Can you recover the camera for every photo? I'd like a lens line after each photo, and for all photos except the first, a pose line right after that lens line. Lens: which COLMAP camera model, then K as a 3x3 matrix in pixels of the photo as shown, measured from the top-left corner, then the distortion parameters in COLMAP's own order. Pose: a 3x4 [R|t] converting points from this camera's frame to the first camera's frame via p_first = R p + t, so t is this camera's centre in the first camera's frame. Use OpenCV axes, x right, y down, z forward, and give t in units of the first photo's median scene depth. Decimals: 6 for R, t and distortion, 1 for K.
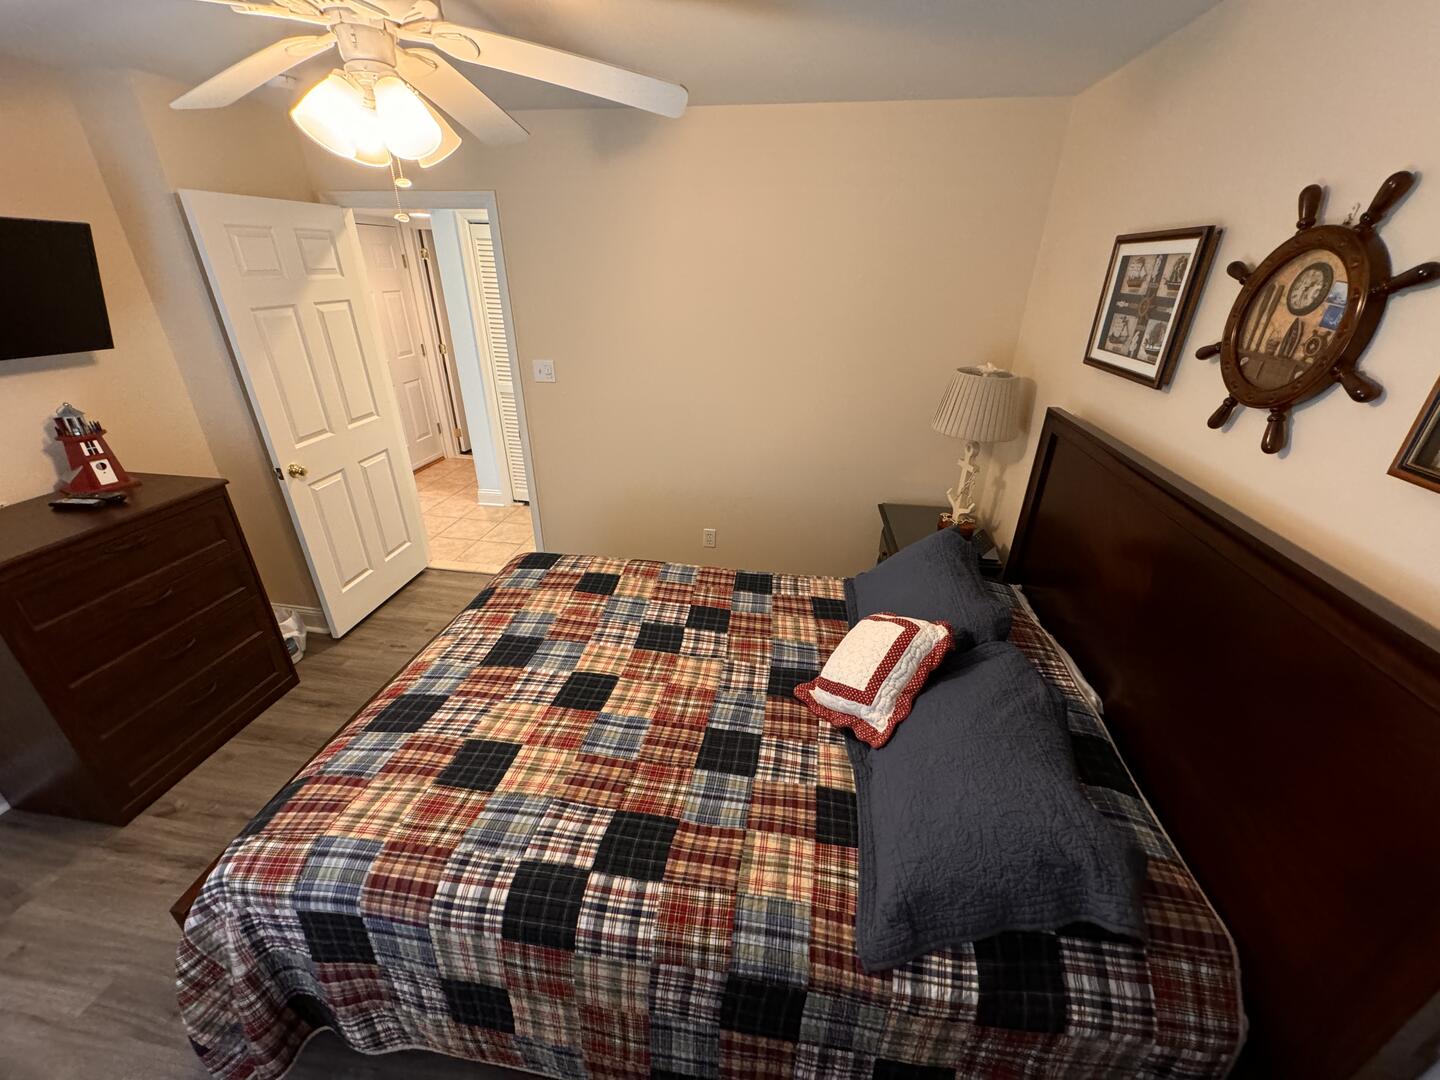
lens RADIAL K [[575.0, 0, 718.3], [0, 575.0, 541.7], [0, 0, 1]] dist [-0.001648, 0.000169]
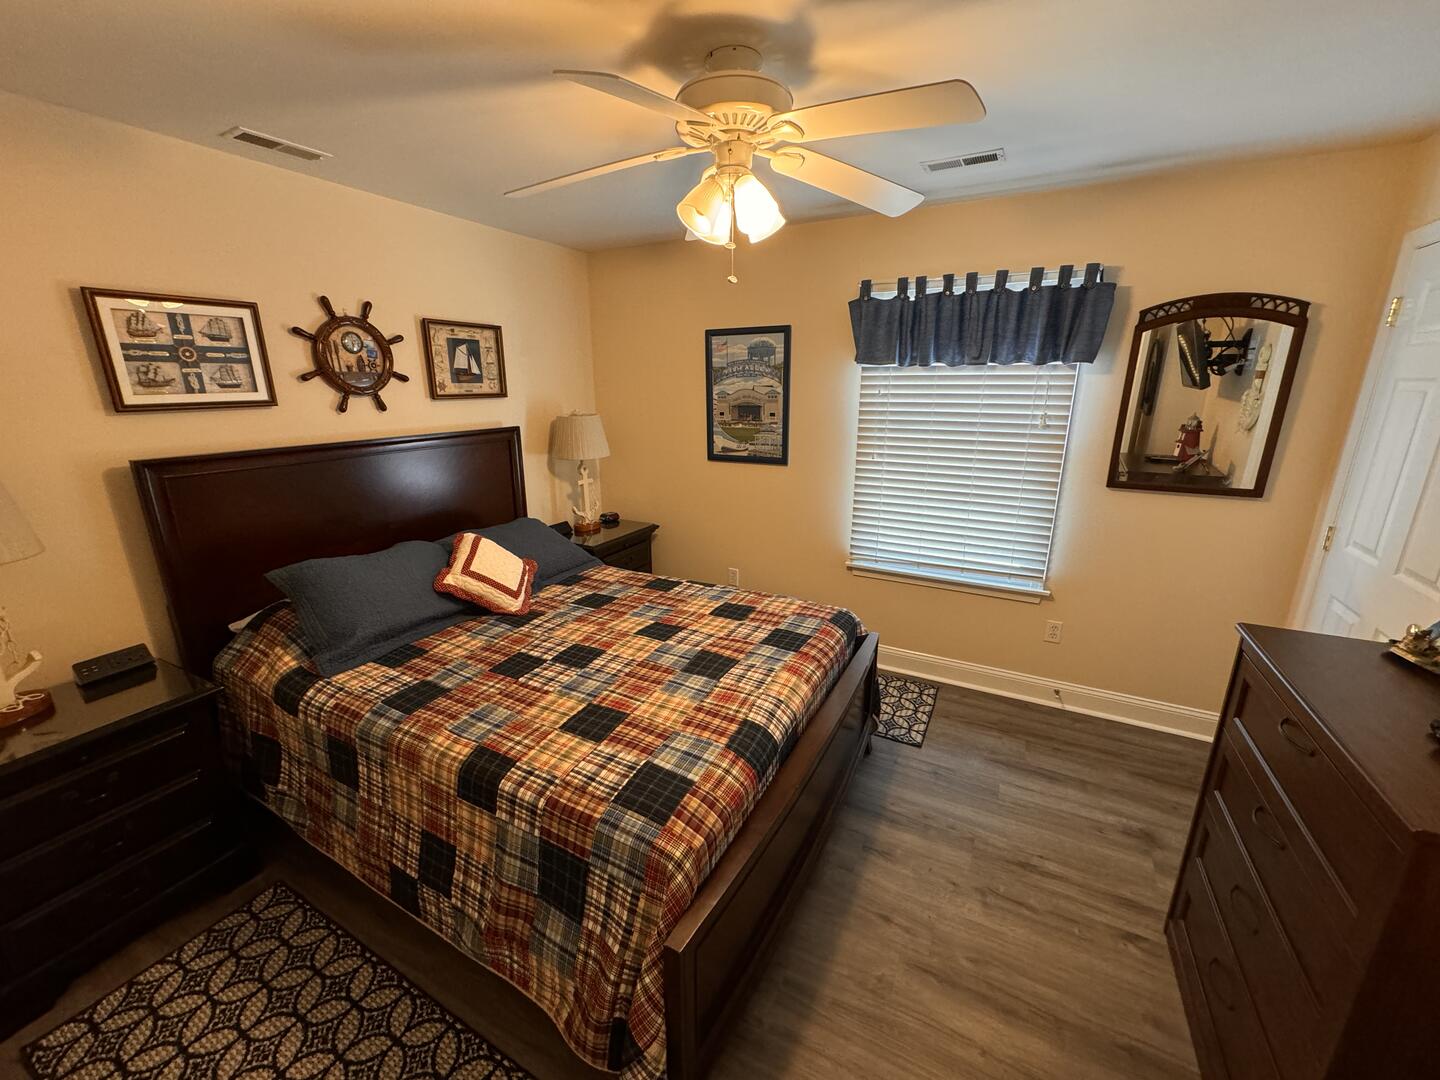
lens RADIAL K [[575.0, 0, 718.3], [0, 575.0, 541.7], [0, 0, 1]] dist [-0.001648, 0.000169]
pose [[-0.944798, -0.097389, 0.312845, -0.790862], [0.136020, 0.752064, 0.644902, -0.770225], [-0.298085, 0.651855, -0.697302, 1.840728]]
